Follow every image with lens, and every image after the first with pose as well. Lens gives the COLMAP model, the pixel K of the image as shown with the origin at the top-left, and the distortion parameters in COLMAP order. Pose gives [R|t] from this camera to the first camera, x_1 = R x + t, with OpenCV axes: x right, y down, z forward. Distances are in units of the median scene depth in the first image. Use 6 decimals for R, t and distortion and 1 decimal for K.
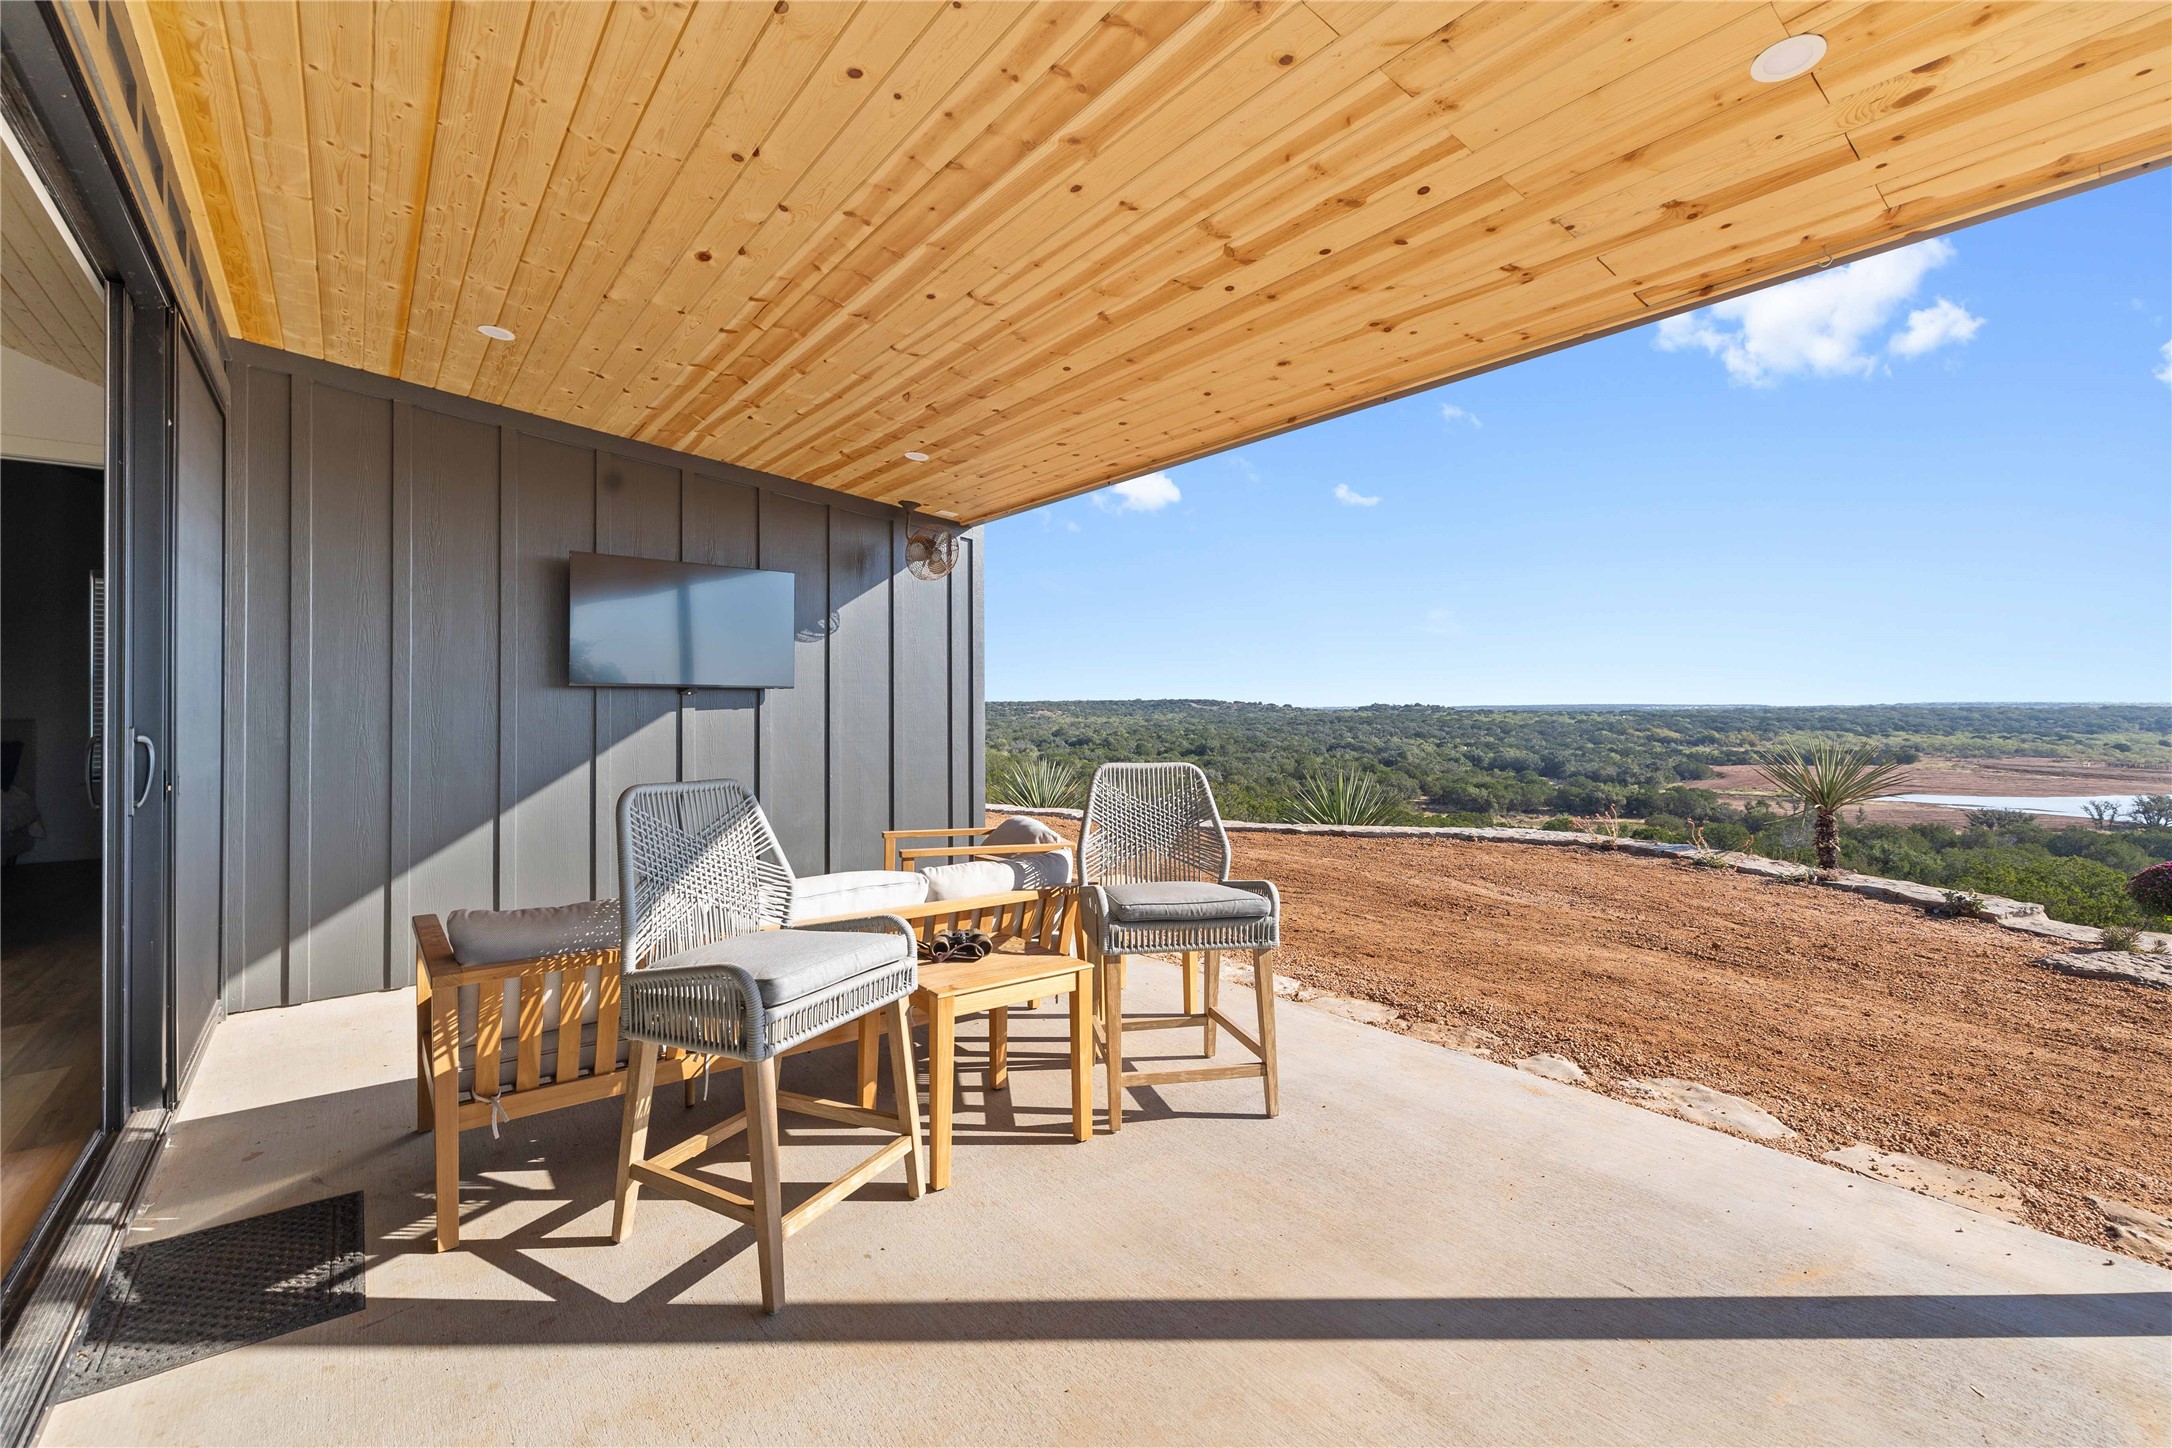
lens RADIAL K [[923.8, 0, 1086.0], [0, 923.8, 724.0], [0, 0, 1]] dist [0.001377, -0.000266]
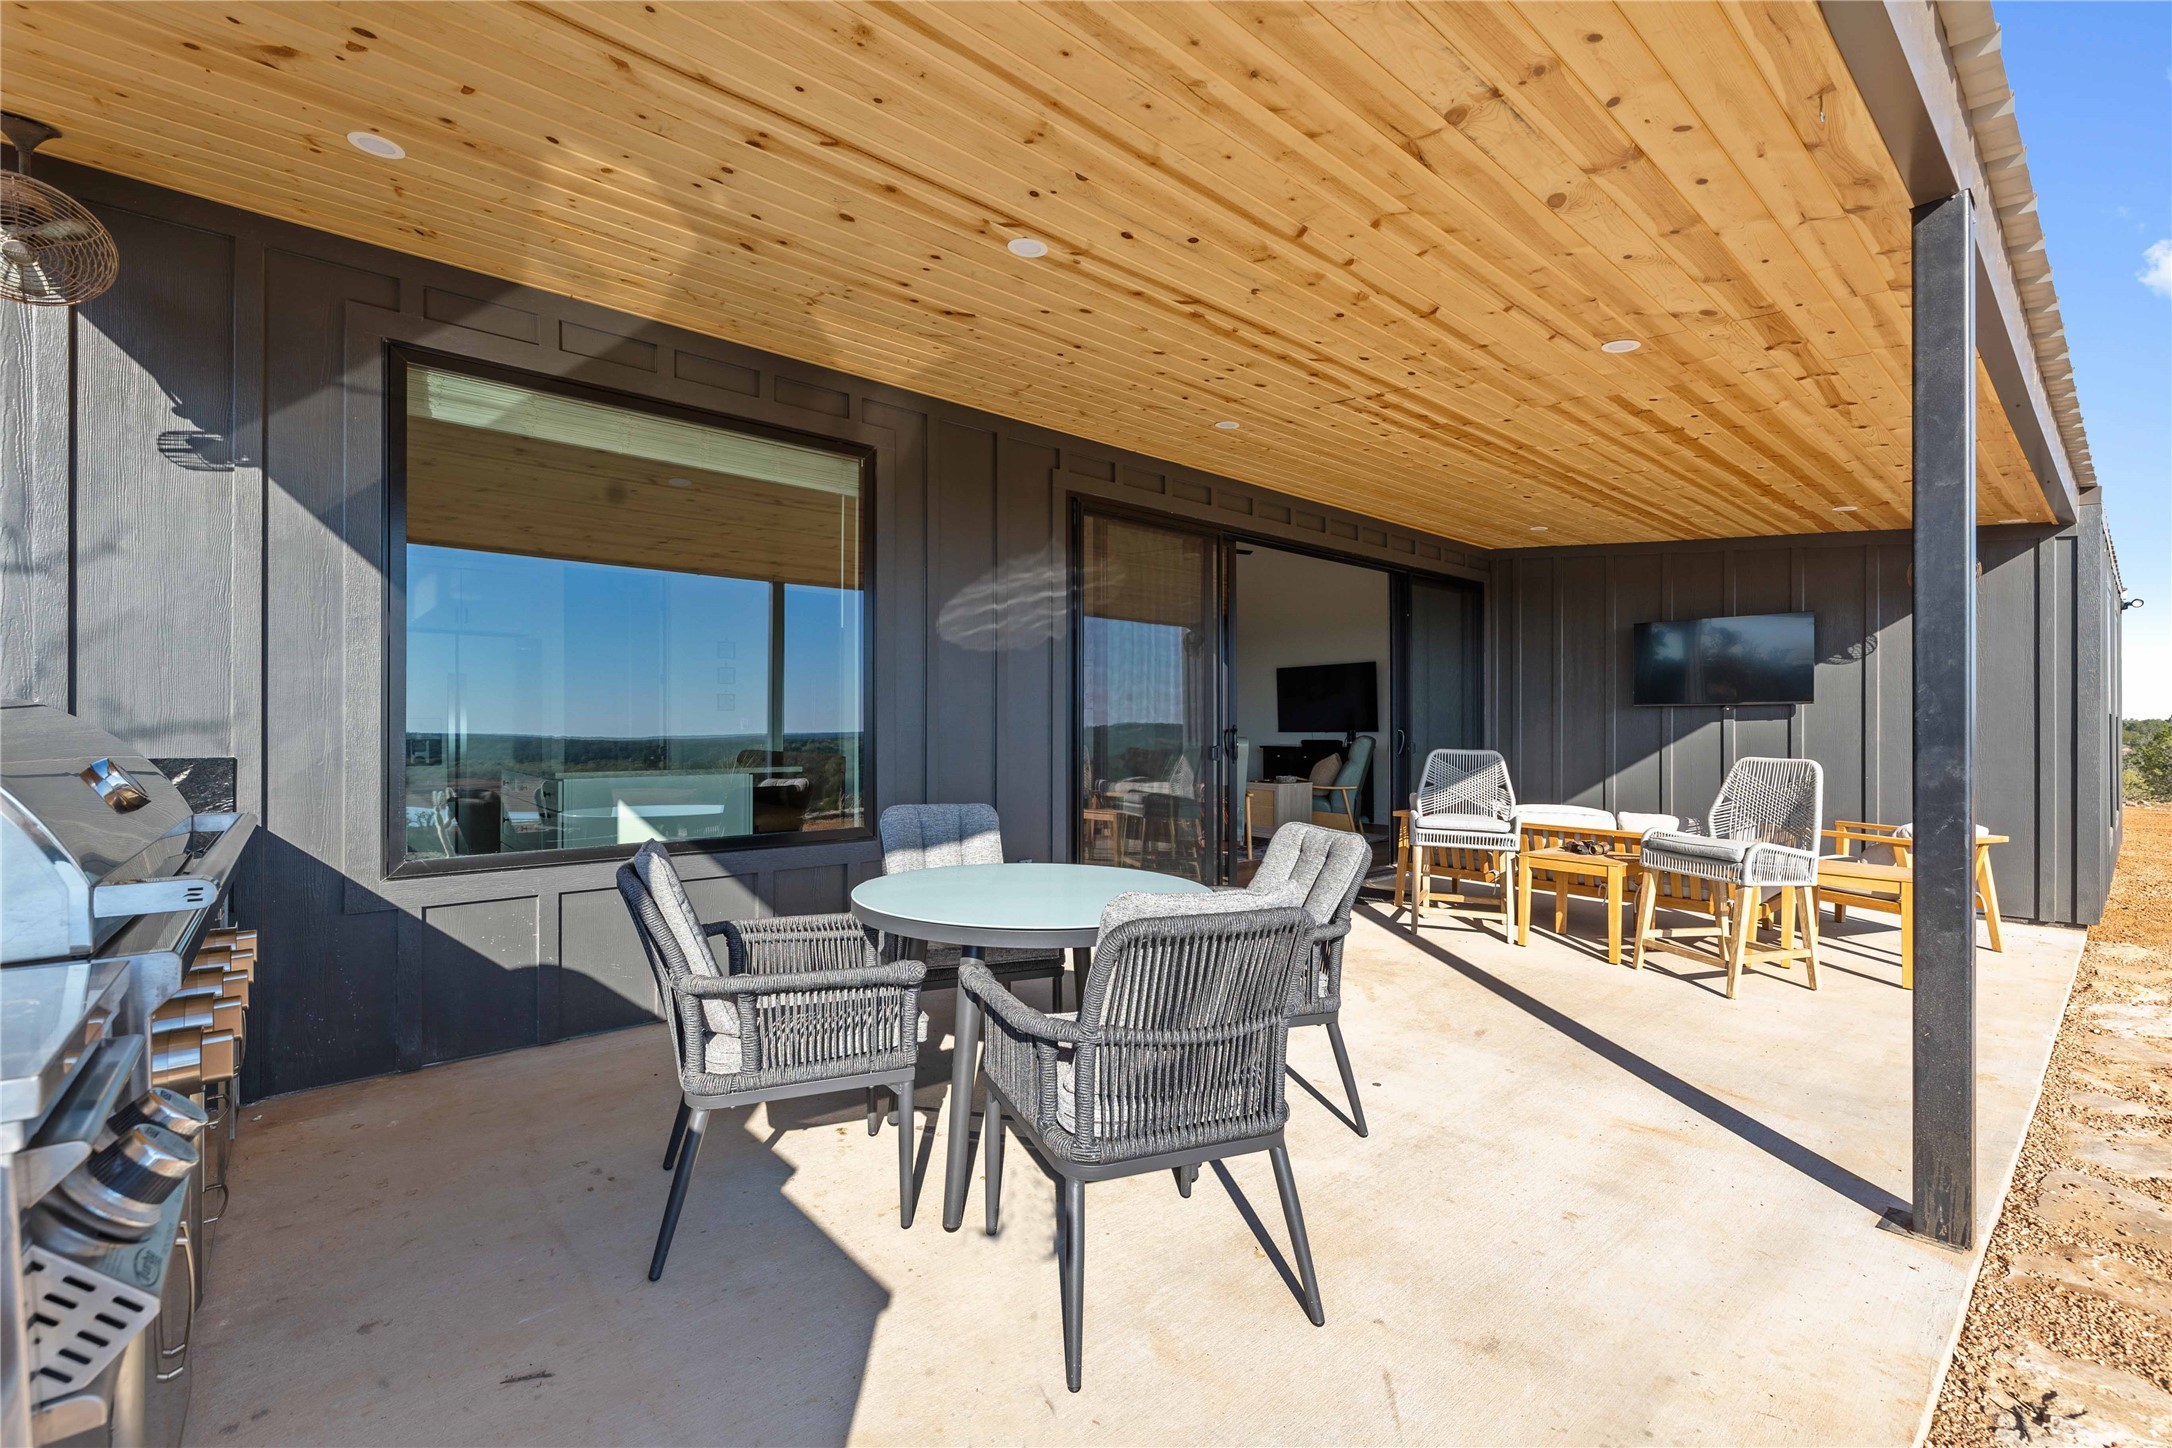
lens RADIAL K [[923.8, 0, 1086.0], [0, 923.8, 724.0], [0, 0, 1]] dist [0.001377, -0.000266]
pose [[0.045290, -0.003336, -0.998968, 1.678927], [-0.009860, 0.999944, -0.003787, 0.015023], [0.998925, 0.010021, 0.045254, -0.069580]]
